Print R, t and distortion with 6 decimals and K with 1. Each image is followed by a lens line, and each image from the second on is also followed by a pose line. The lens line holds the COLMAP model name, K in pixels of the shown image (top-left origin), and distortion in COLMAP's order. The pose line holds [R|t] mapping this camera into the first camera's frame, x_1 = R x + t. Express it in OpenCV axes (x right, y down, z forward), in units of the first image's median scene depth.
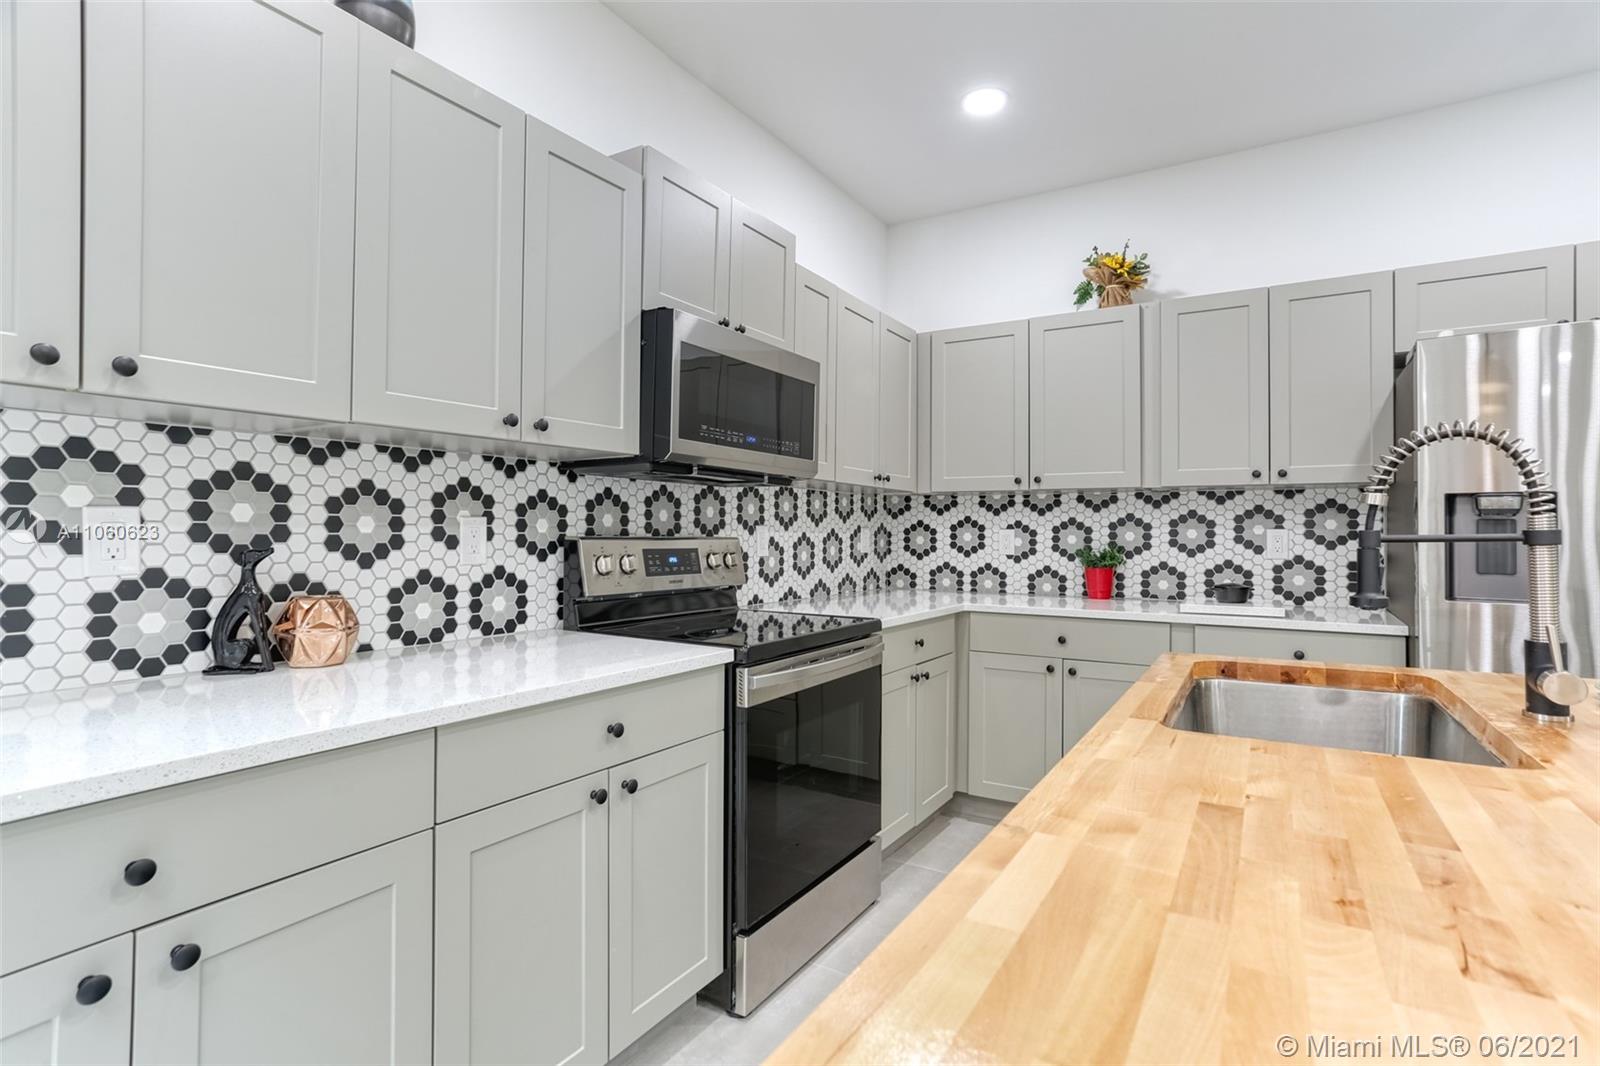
lens RADIAL K [[777.0, 0, 807.3], [0, 777.0, 517.8], [0, 0, 1]] dist [-0.044398, 0.024013]
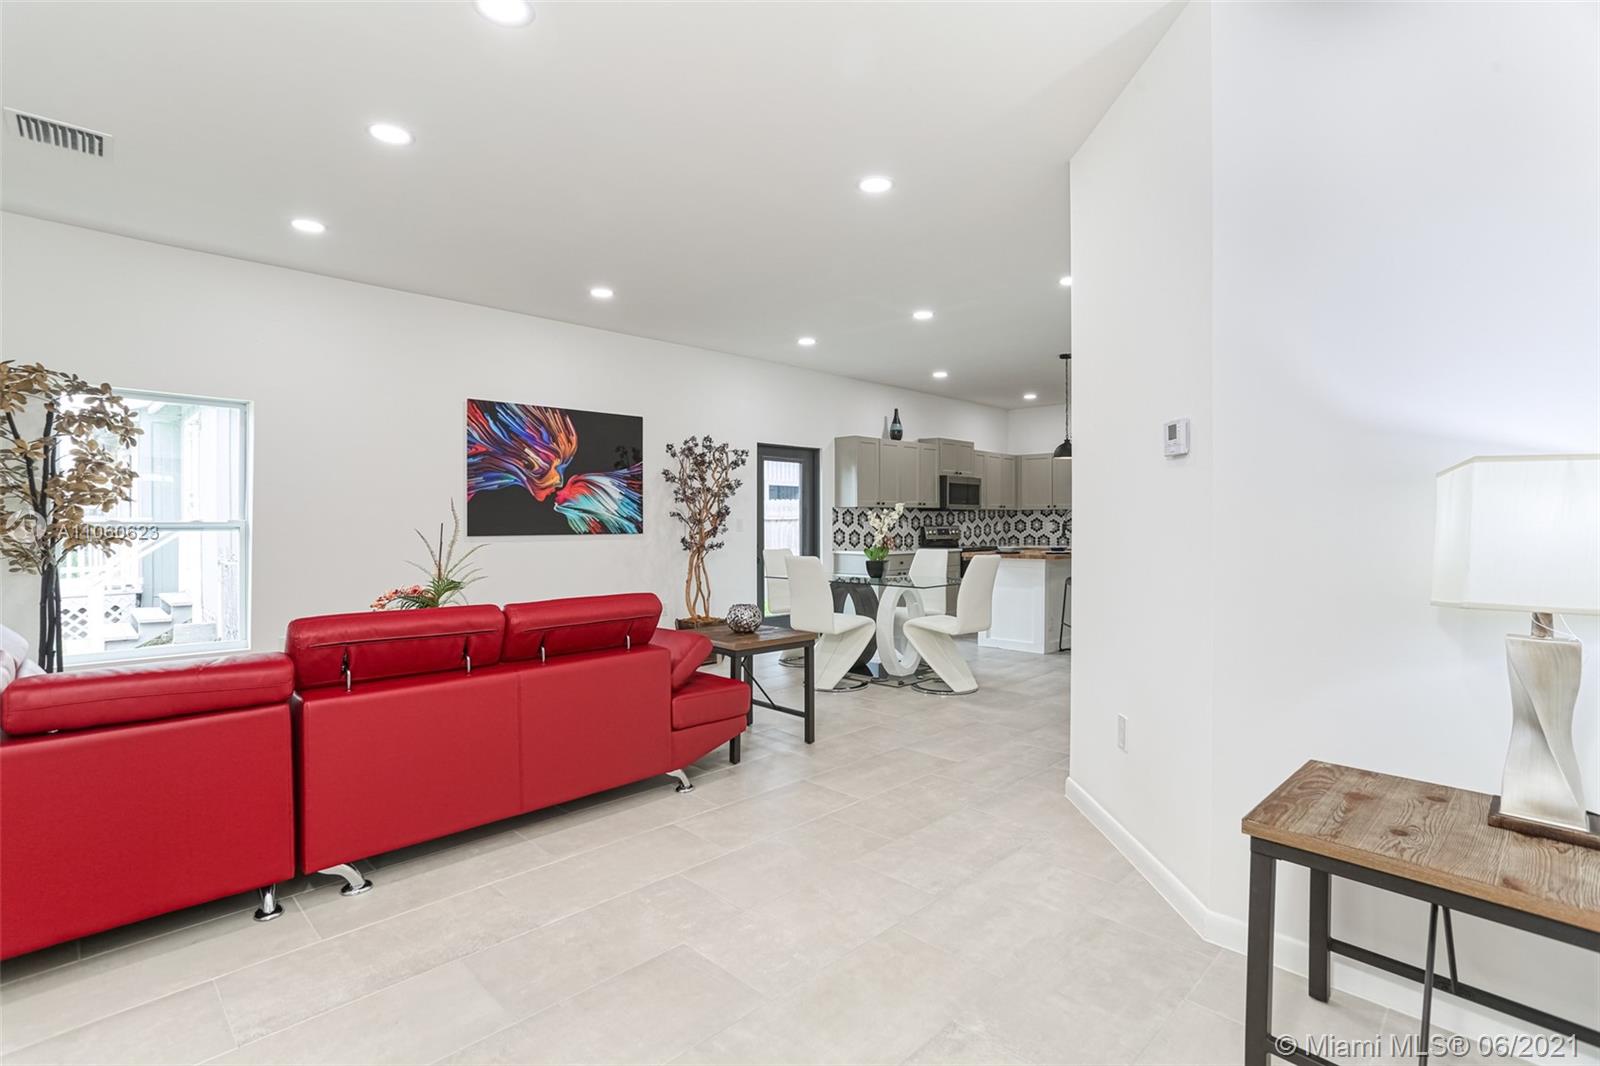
lens RADIAL K [[777.0, 0, 804.7], [0, 777.0, 521.9], [0, 0, 1]] dist [-0.044398, 0.024013]
pose [[0.973247, -0.008155, -0.229615, 0.039247], [0.012768, 0.999745, 0.018612, -0.062856], [0.229405, -0.021046, 0.973103, -2.448484]]
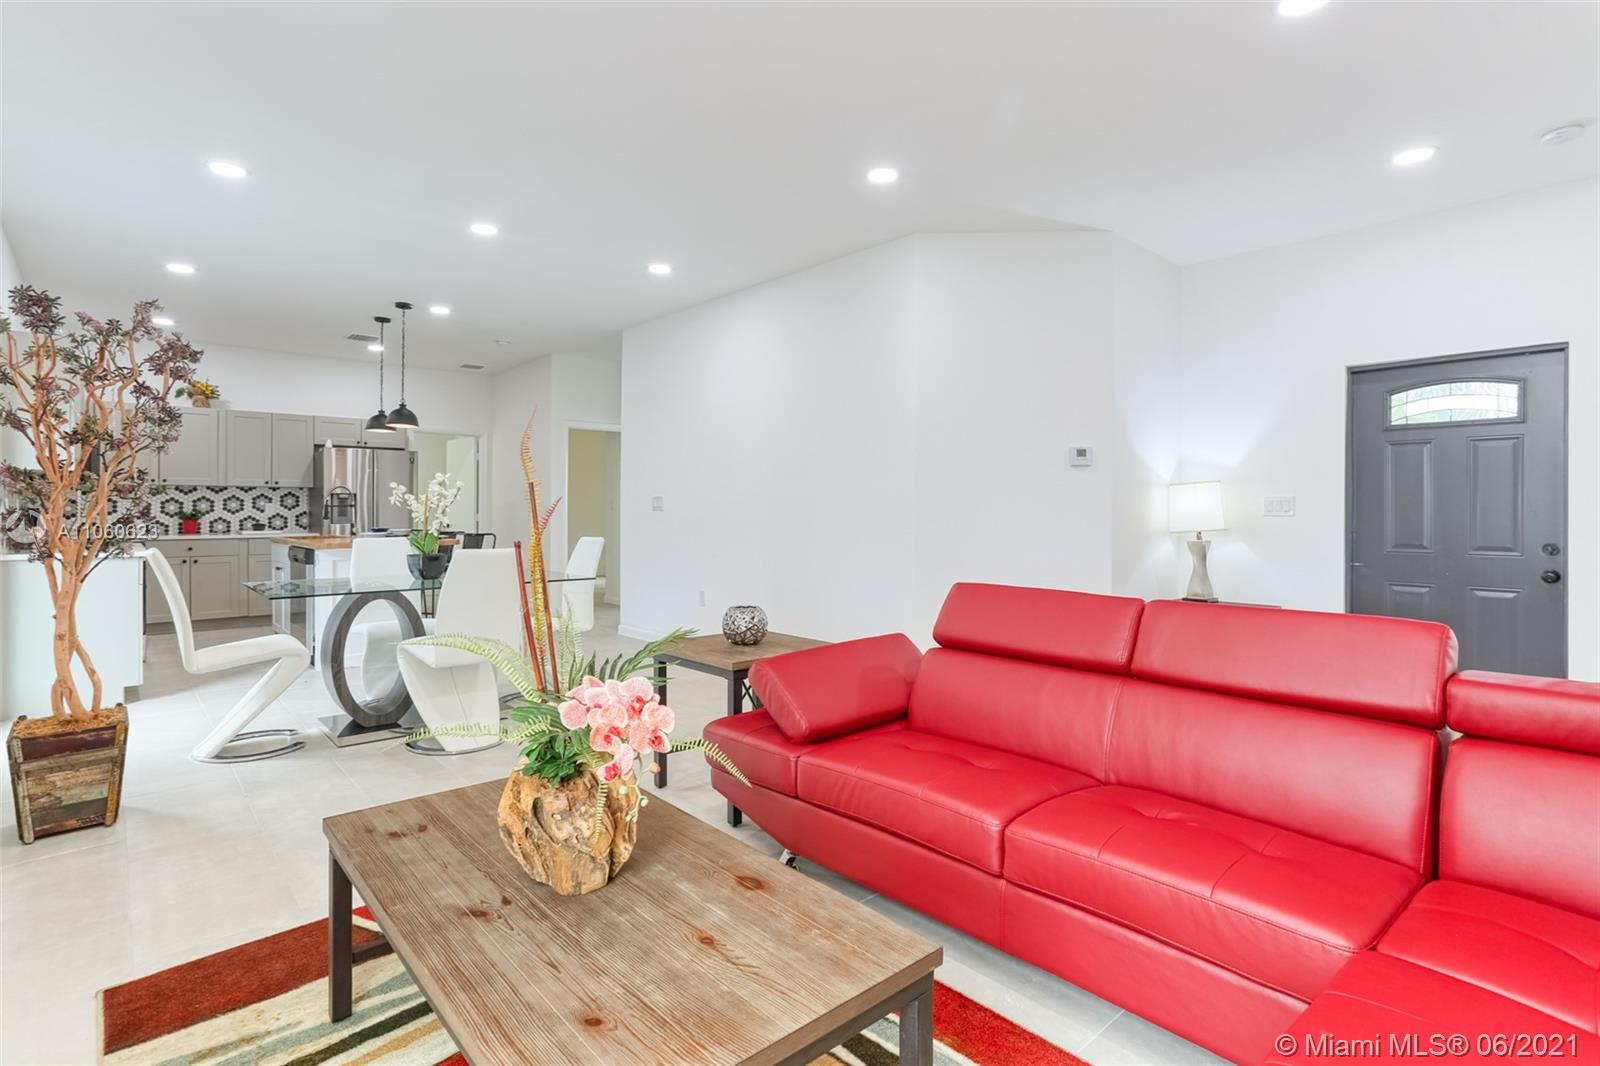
lens RADIAL K [[777.0, 0, 784.6], [0, 777.0, 514.3], [0, 0, 1]] dist [-0.044398, 0.024013]
pose [[0.284165, -0.014055, 0.958673, -1.408608], [-0.018836, 0.999618, 0.020238, -0.033125], [-0.958590, -0.023808, 0.283791, -1.439542]]
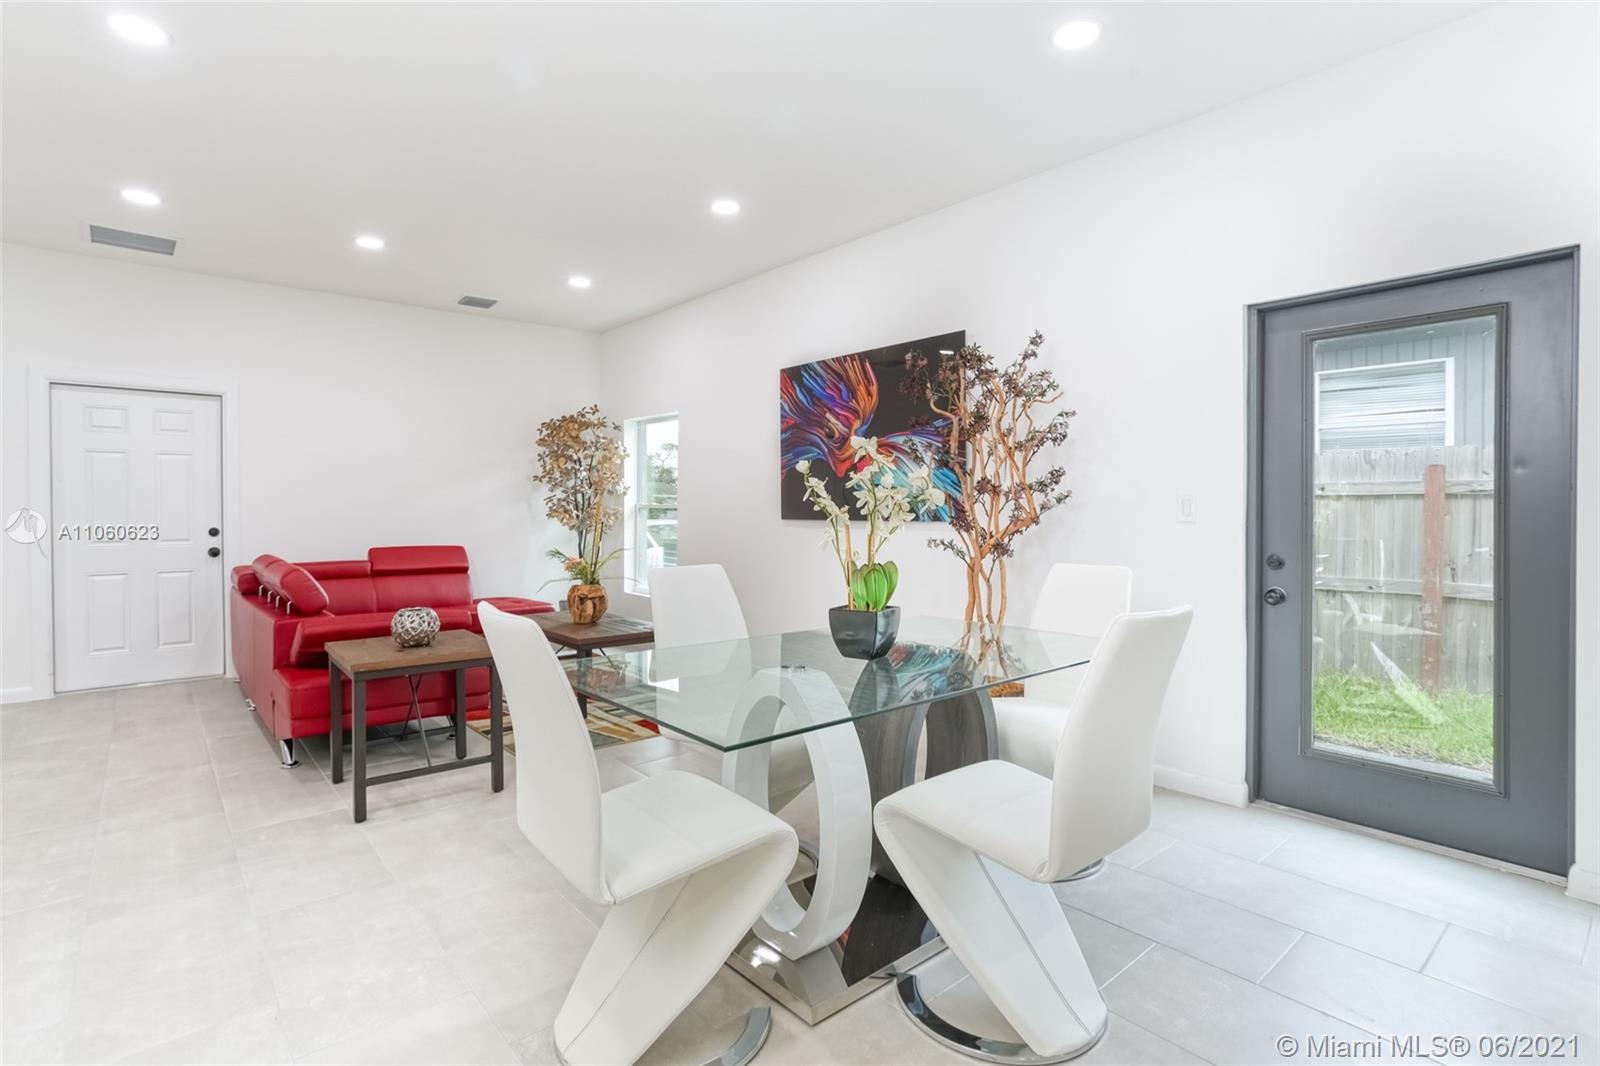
lens RADIAL K [[777.0, 0, 786.1], [0, 777.0, 529.4], [0, 0, 1]] dist [-0.044398, 0.024013]
pose [[-0.312498, 0.013516, -0.949822, 0.458333], [0.012969, 0.999866, 0.009961, 0.002049], [0.949830, -0.009206, -0.312631, -0.259598]]
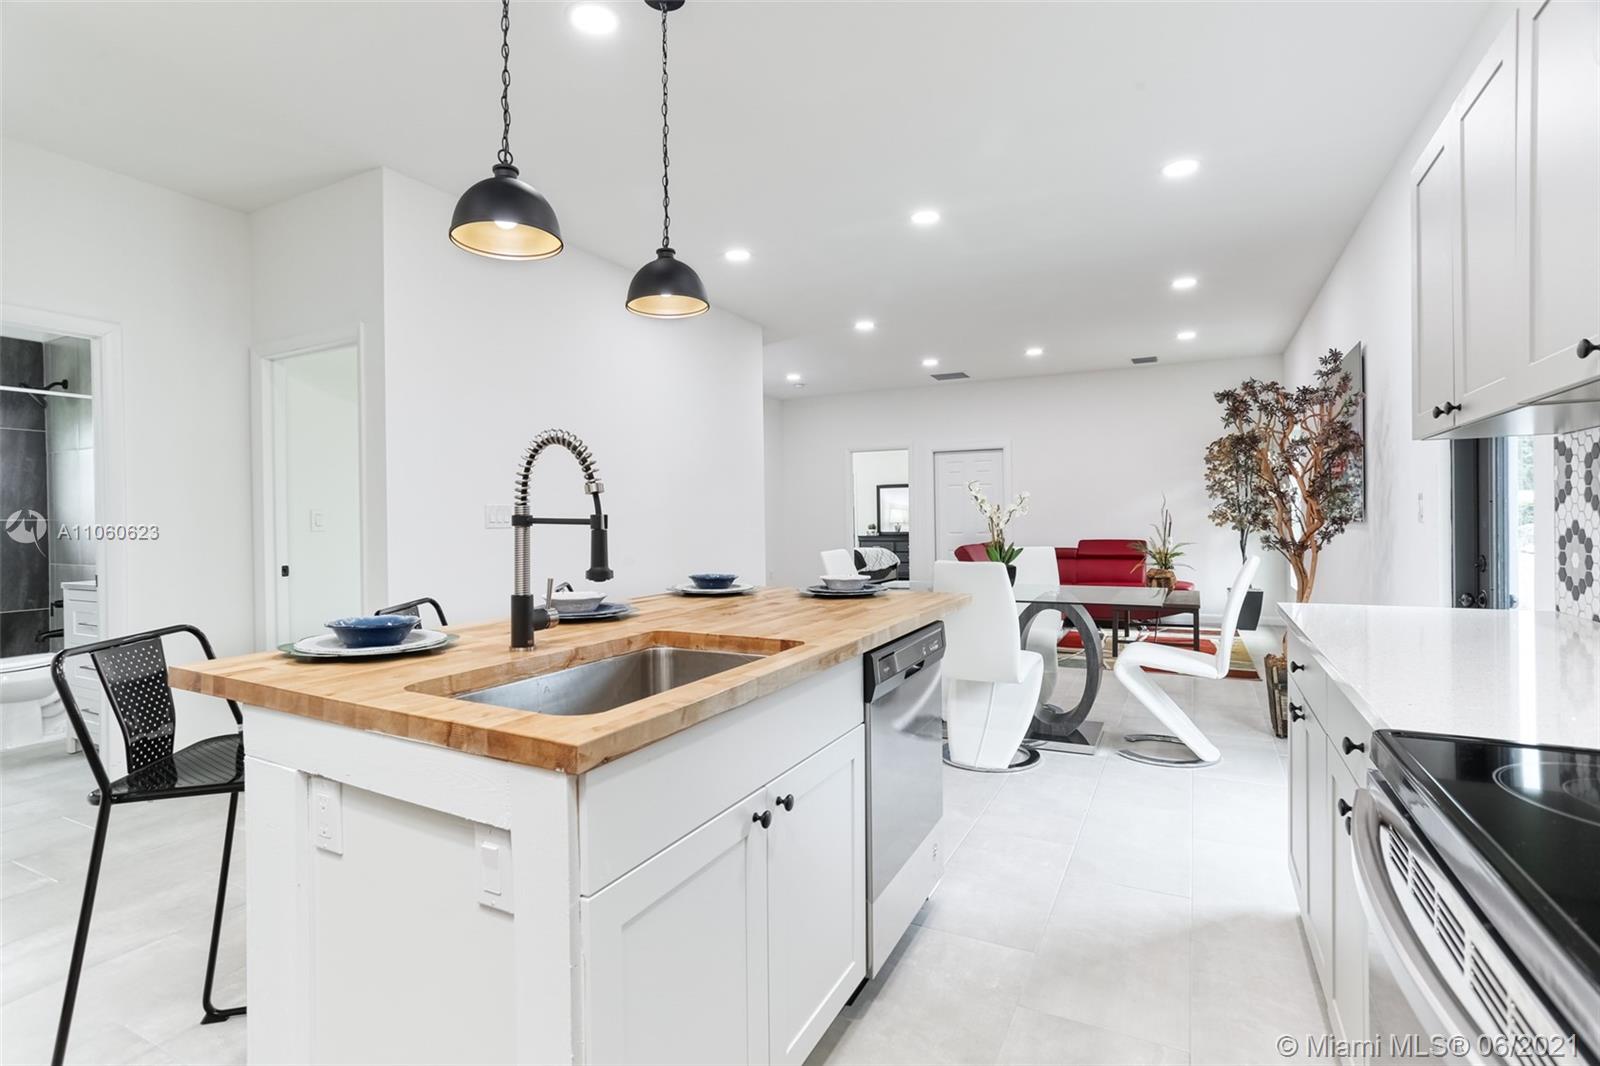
lens RADIAL K [[777.0, 0, 783.2], [0, 777.0, 526.8], [0, 0, 1]] dist [-0.044398, 0.024013]
pose [[-0.997200, 0.004964, -0.074613, 0.256745], [0.005406, 0.999969, -0.005731, 0.014391], [0.074582, -0.006119, -0.997196, 0.938982]]
